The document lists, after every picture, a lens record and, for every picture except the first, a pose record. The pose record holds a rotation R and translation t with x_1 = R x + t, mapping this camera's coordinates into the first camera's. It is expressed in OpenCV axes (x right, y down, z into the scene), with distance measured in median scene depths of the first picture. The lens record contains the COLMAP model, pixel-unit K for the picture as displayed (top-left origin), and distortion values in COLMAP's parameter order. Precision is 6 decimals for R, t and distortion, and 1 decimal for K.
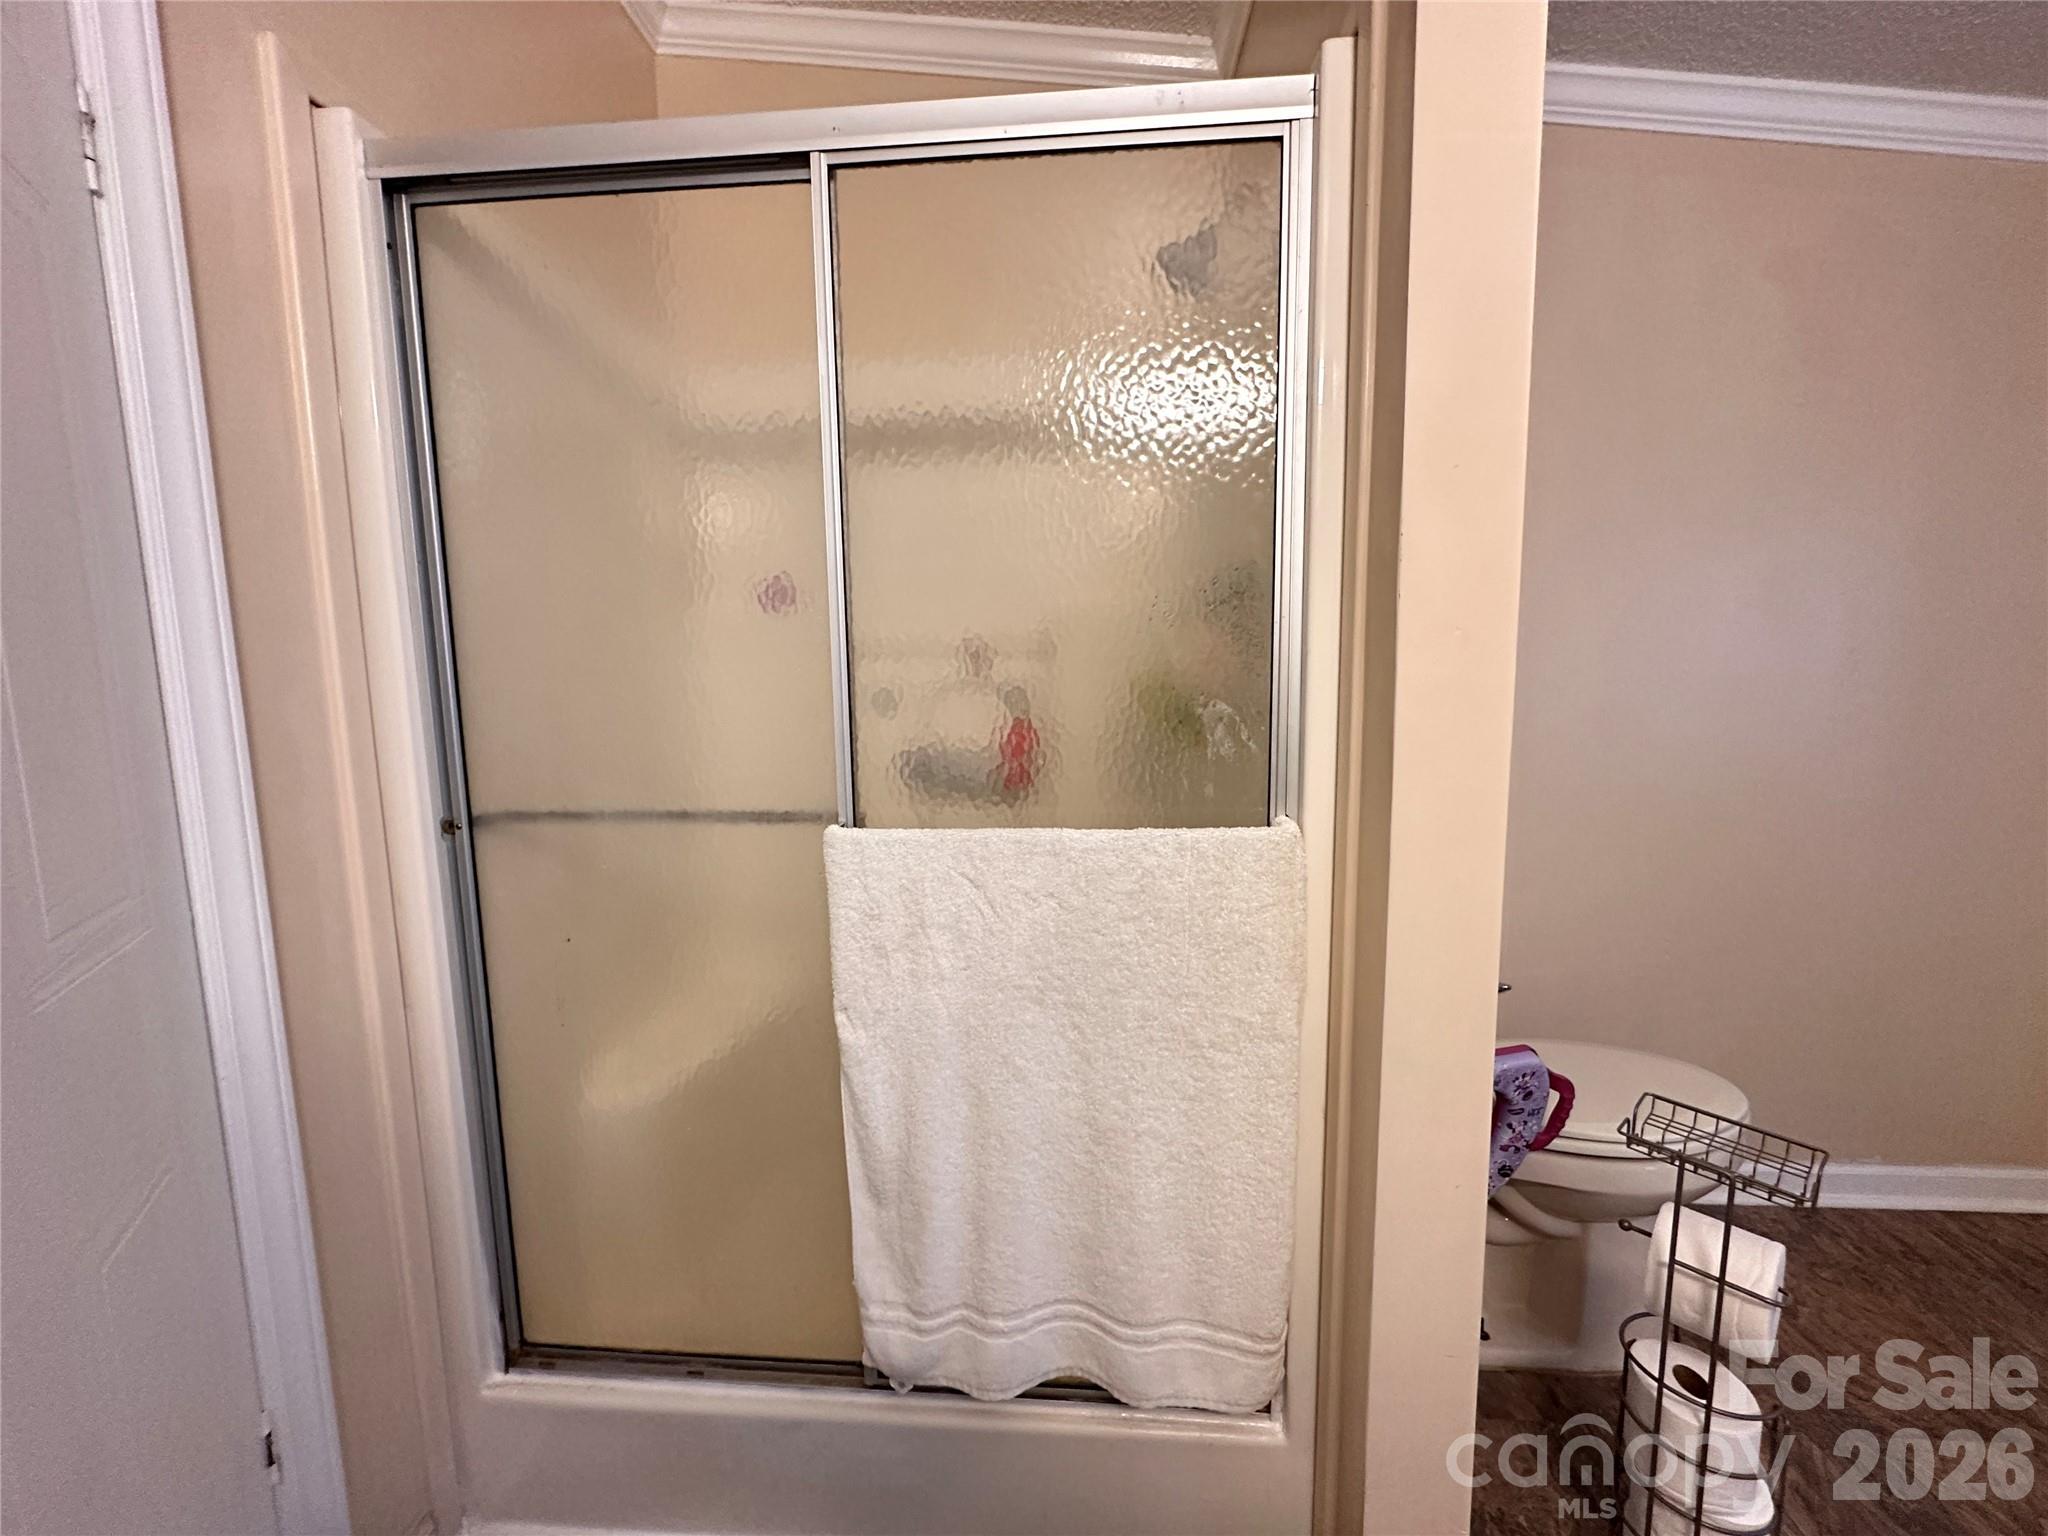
lens RADIAL K [[821.5, 0, 1009.0], [0, 821.5, 753.8], [0, 0, 1]] dist [-0.005255, 0.001832]
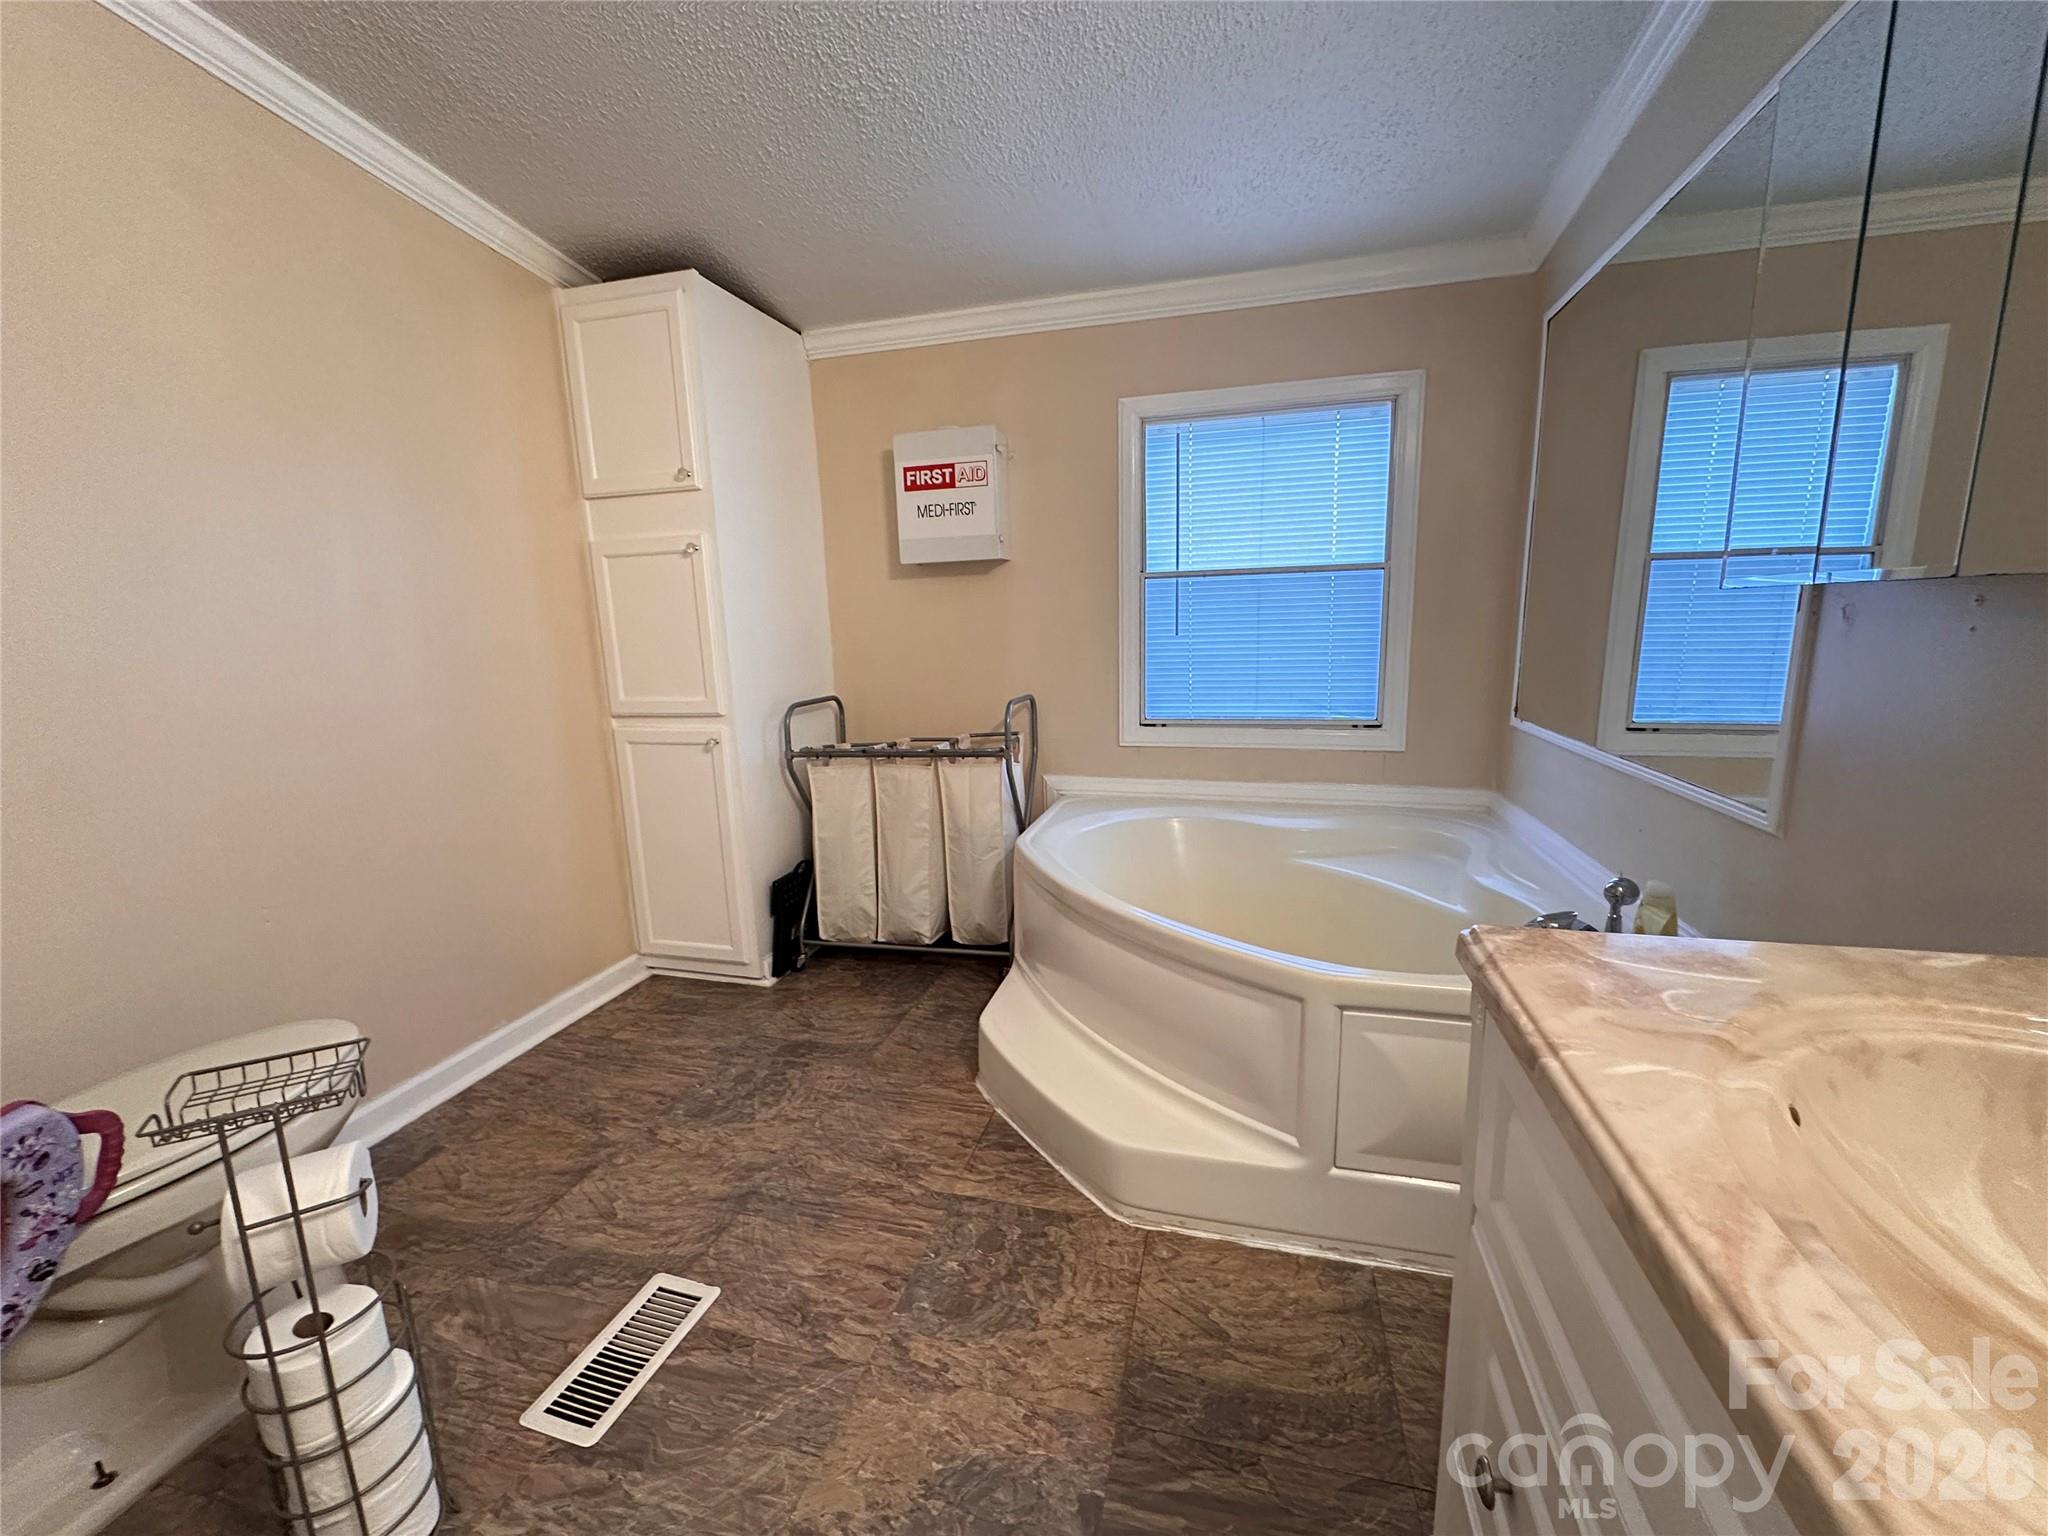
lens RADIAL K [[821.5, 0, 1022.2], [0, 821.5, 770.7], [0, 0, 1]] dist [-0.005255, 0.001832]
pose [[0.196989, -0.174641, 0.964726, 0.141706], [0.140469, 0.978882, 0.148521, 0.076981], [-0.970290, 0.106257, 0.217361, -0.078244]]
